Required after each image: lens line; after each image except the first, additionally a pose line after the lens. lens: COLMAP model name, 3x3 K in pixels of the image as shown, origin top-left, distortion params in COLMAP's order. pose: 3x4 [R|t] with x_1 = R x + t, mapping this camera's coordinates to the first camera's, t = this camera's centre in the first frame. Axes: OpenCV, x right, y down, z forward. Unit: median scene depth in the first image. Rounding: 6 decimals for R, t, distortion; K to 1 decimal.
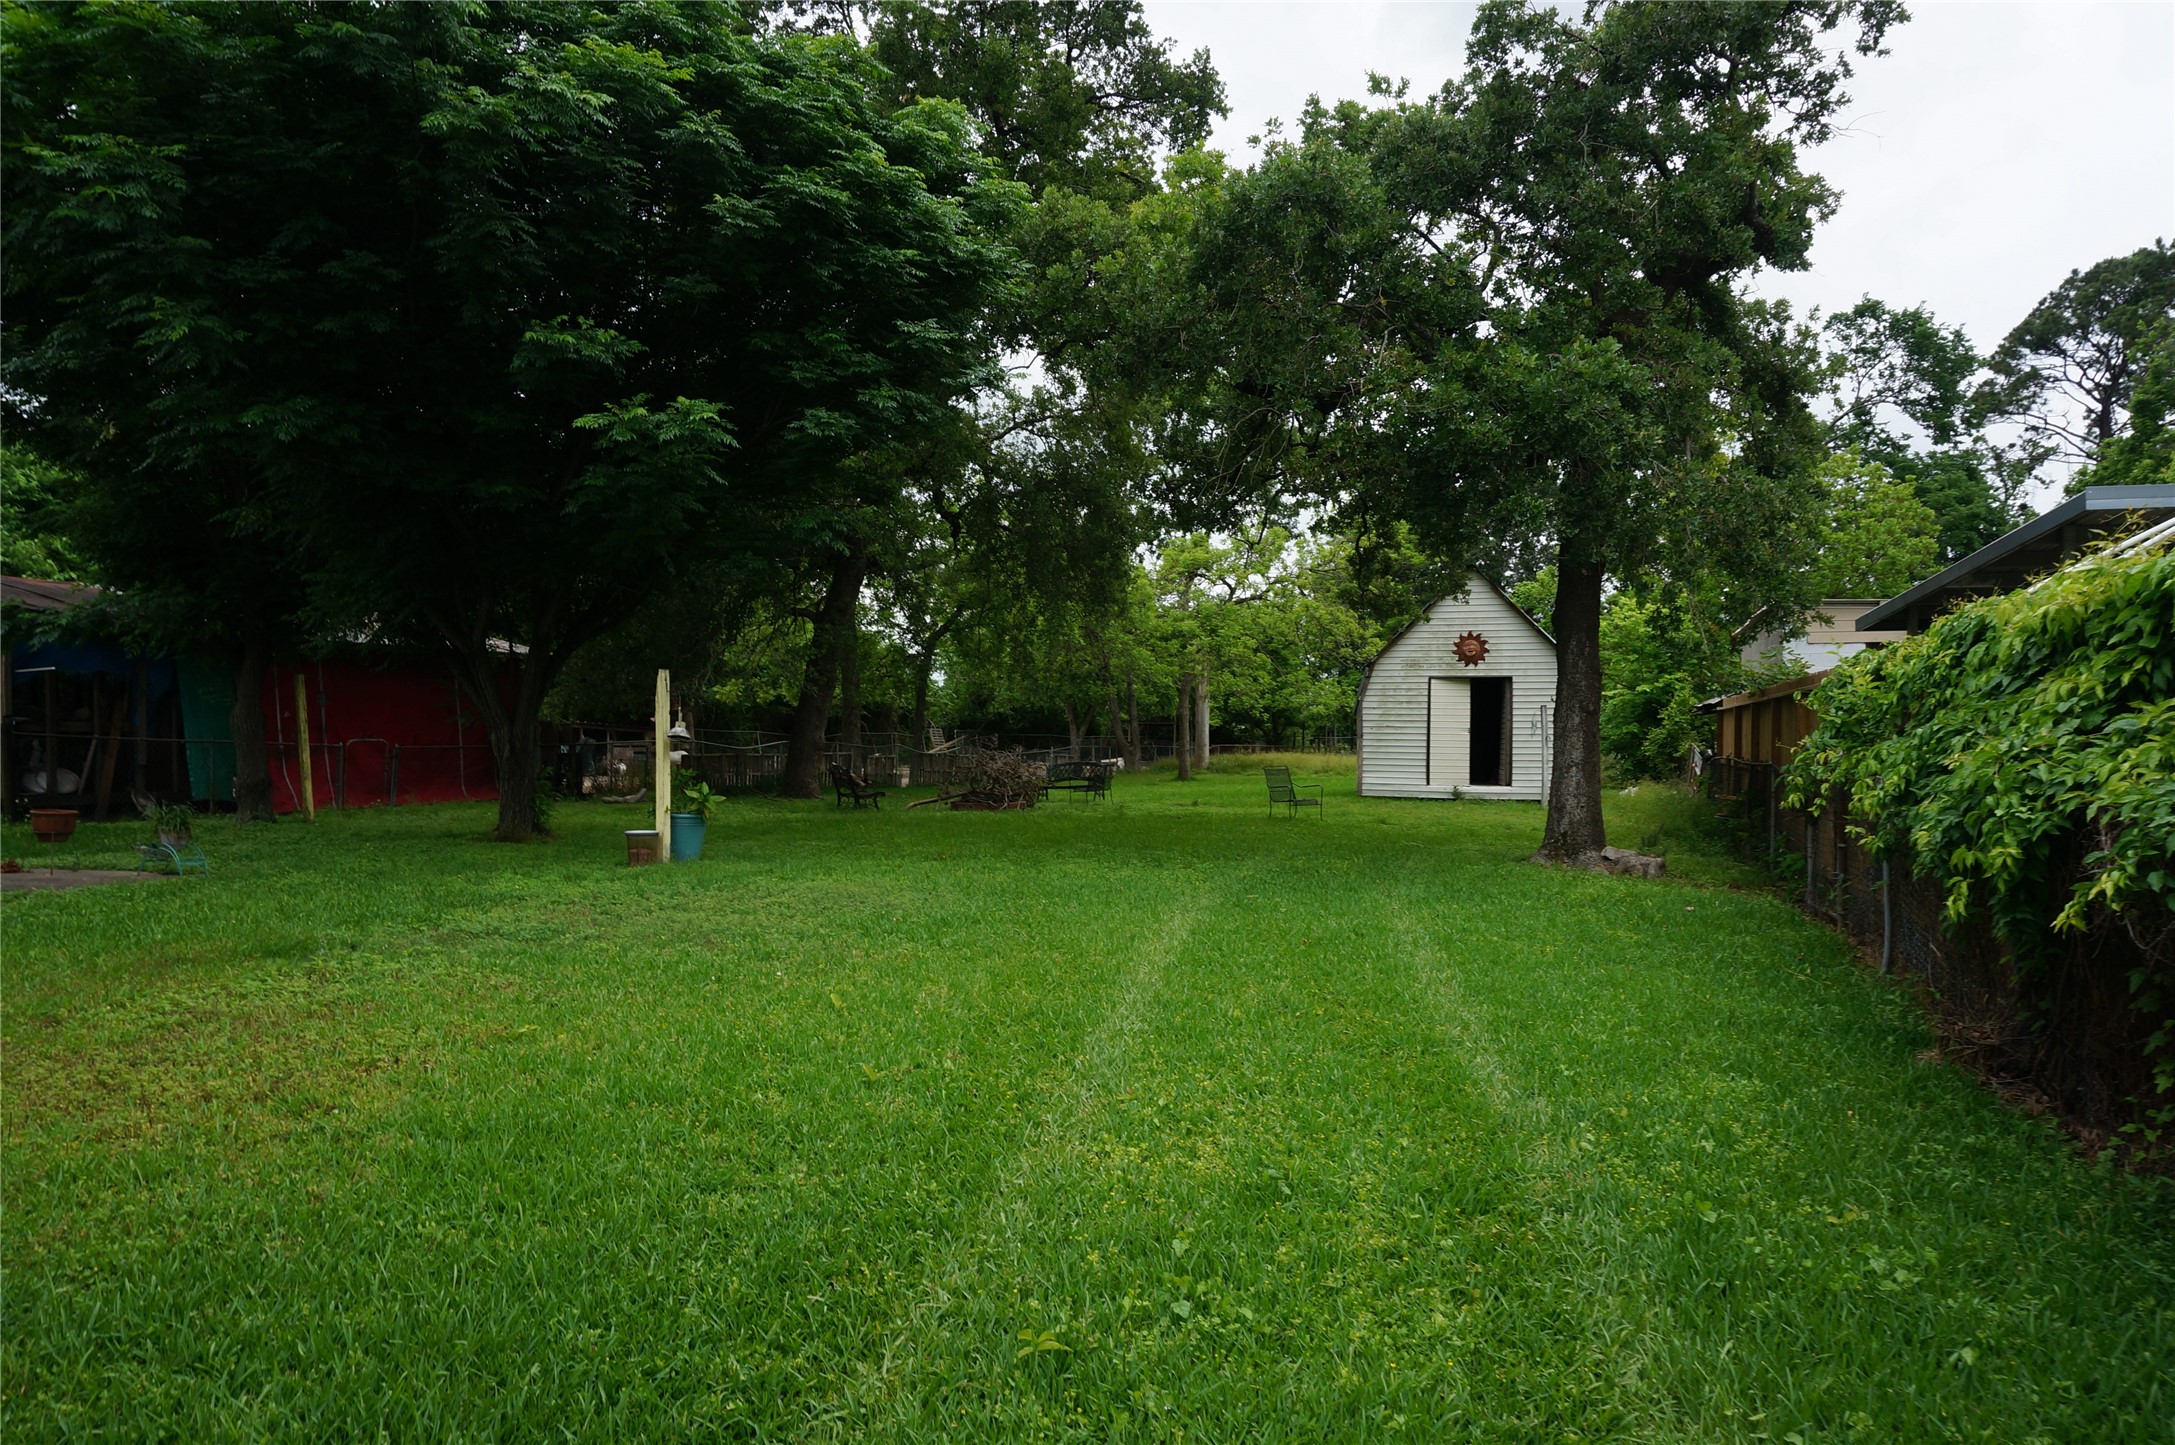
lens RADIAL K [[1462.8, 0, 1094.1], [0, 1462.8, 721.7], [0, 0, 1]] dist [-0.047446, 0.027210]
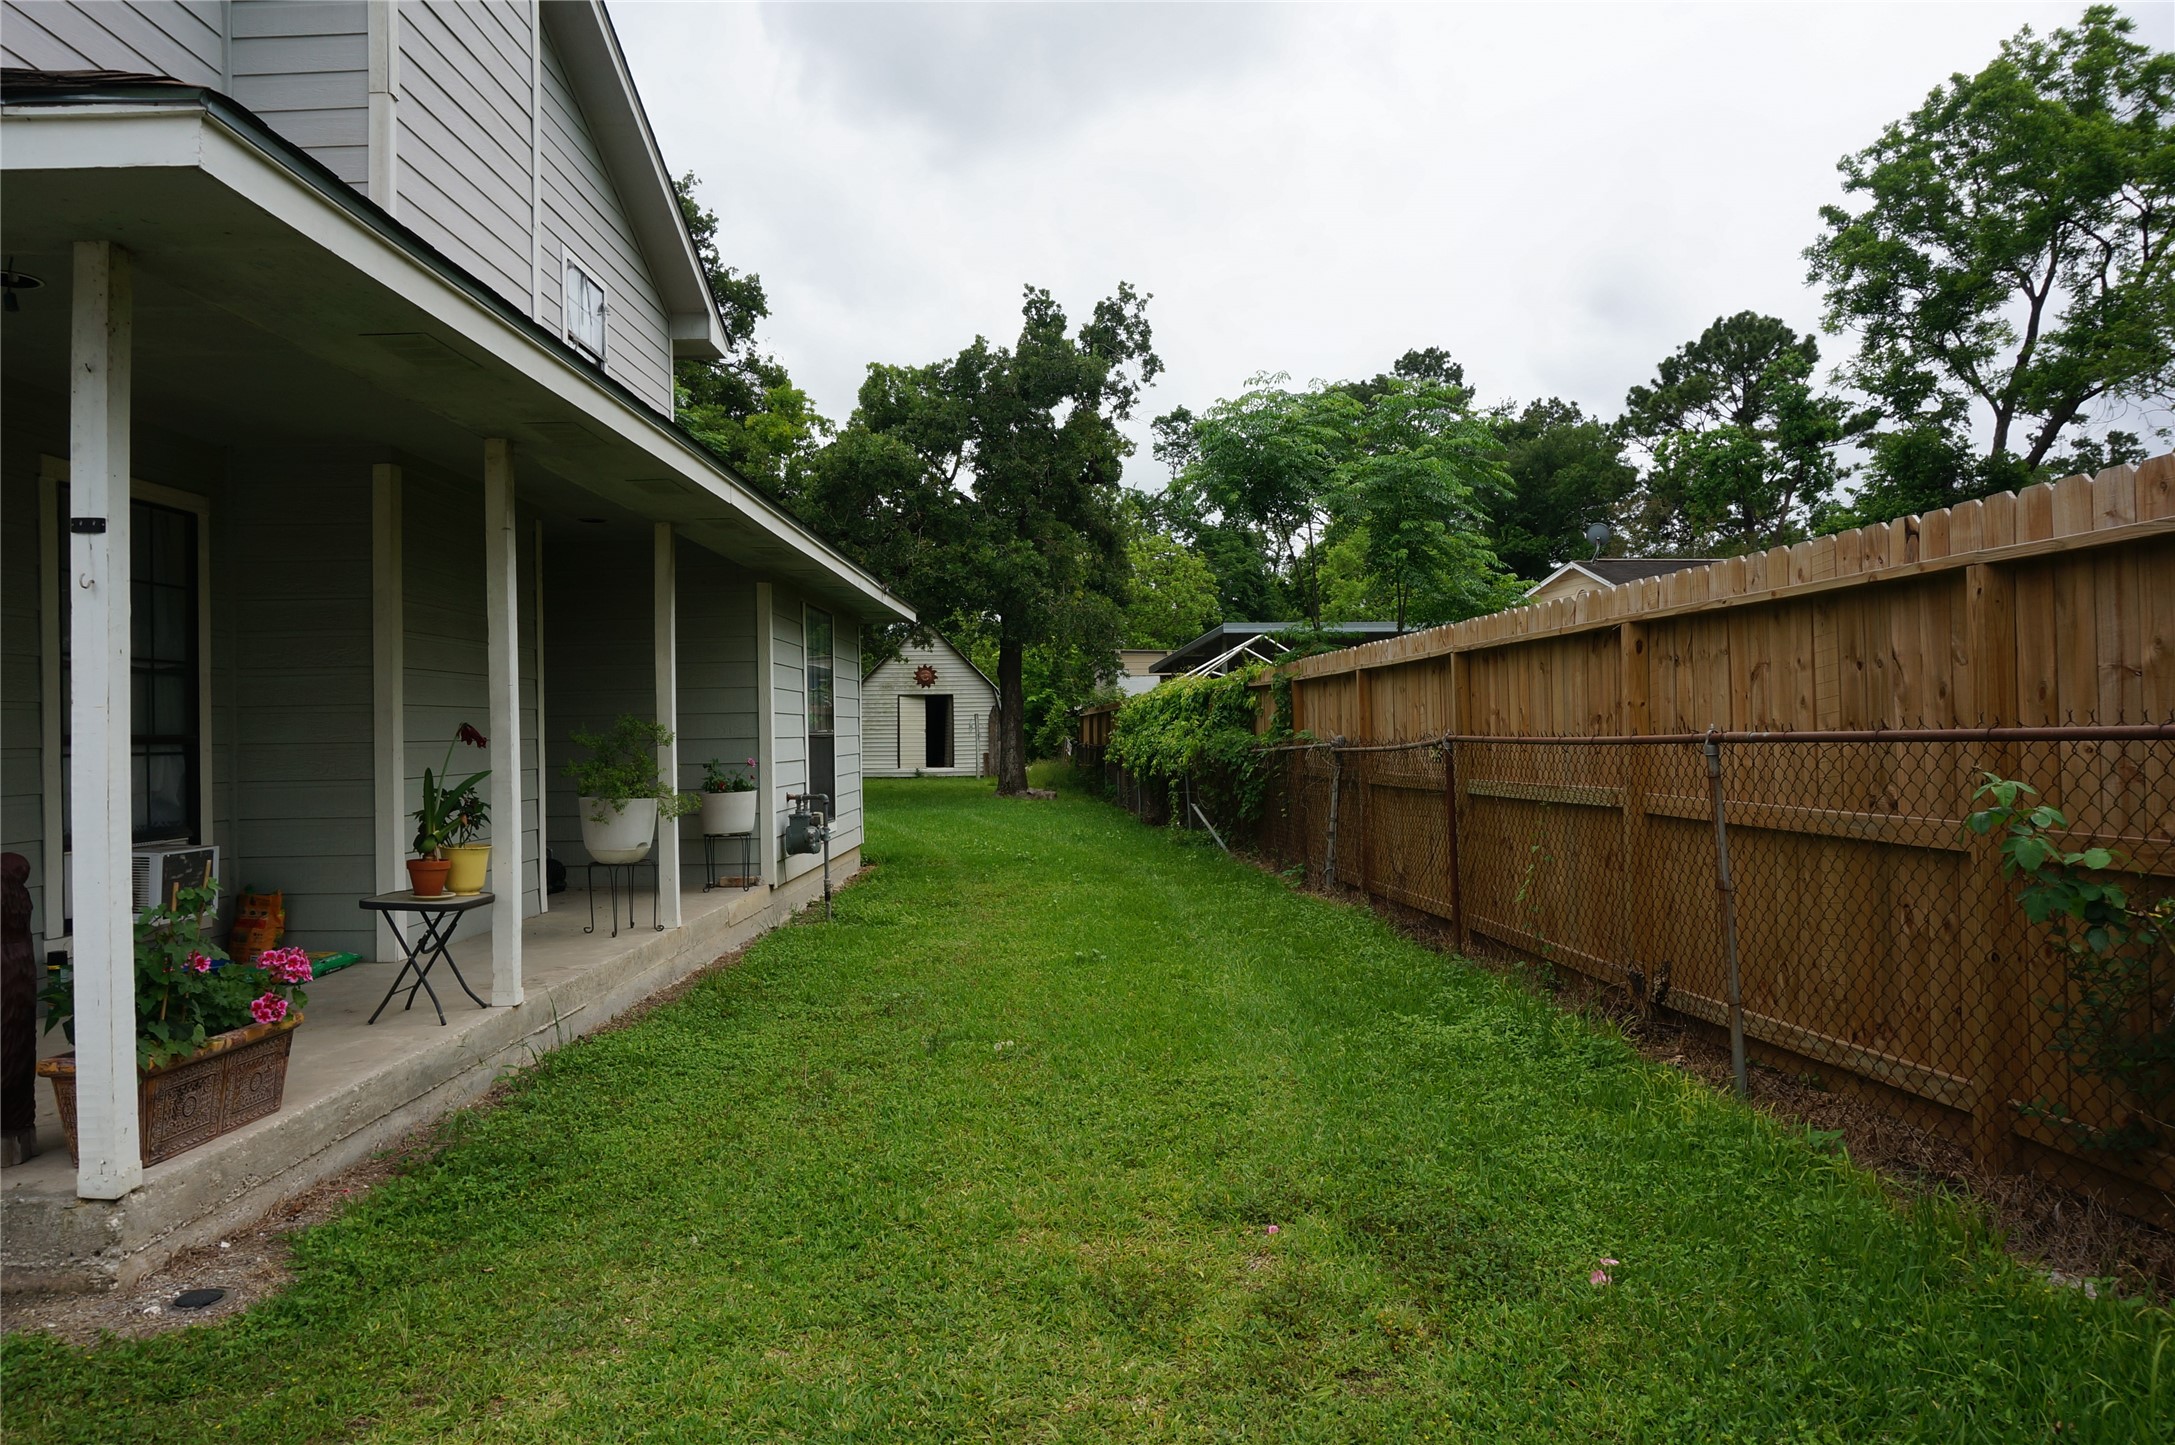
lens RADIAL K [[1462.8, 0, 1085.2], [0, 1462.8, 726.3], [0, 0, 1]] dist [-0.047446, 0.027210]
pose [[0.917948, -0.018391, 0.396275, -0.323689], [0.017461, 0.999830, 0.005956, -0.008440], [-0.396317, 0.001452, 0.918112, -0.763966]]
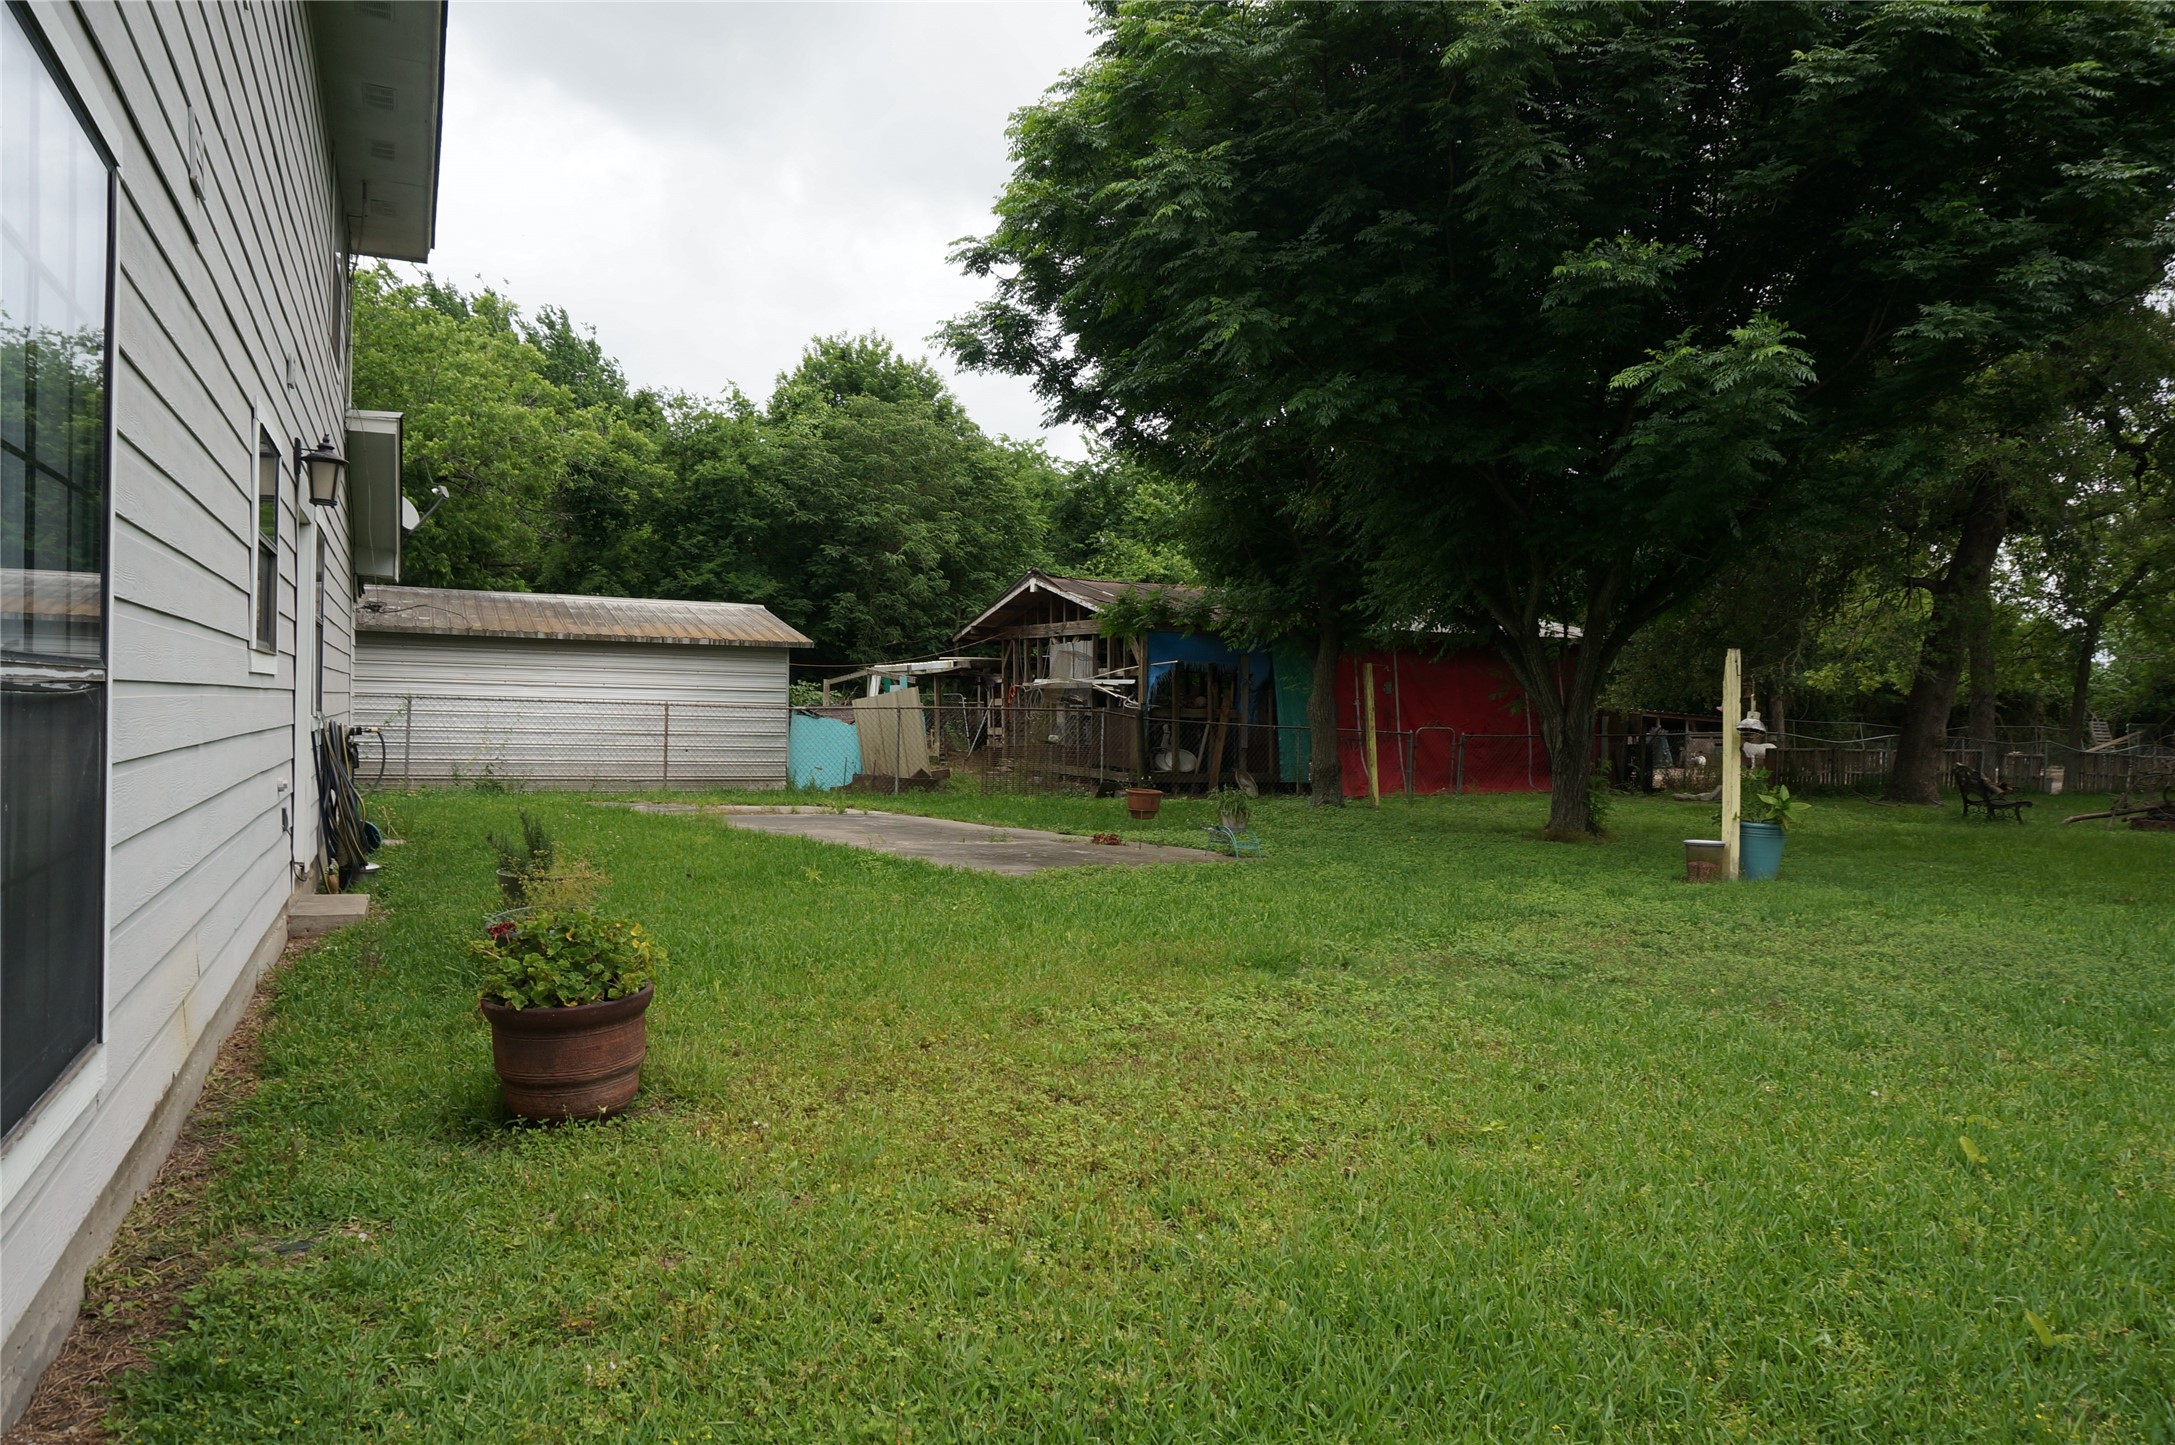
lens RADIAL K [[1462.8, 0, 1080.6], [0, 1462.8, 720.5], [0, 0, 1]] dist [-0.047446, 0.027210]
pose [[0.750464, 0.009375, -0.660845, -0.019711], [-0.004879, 0.999951, 0.008646, -0.000278], [0.660894, -0.003264, 0.750473, 0.097859]]
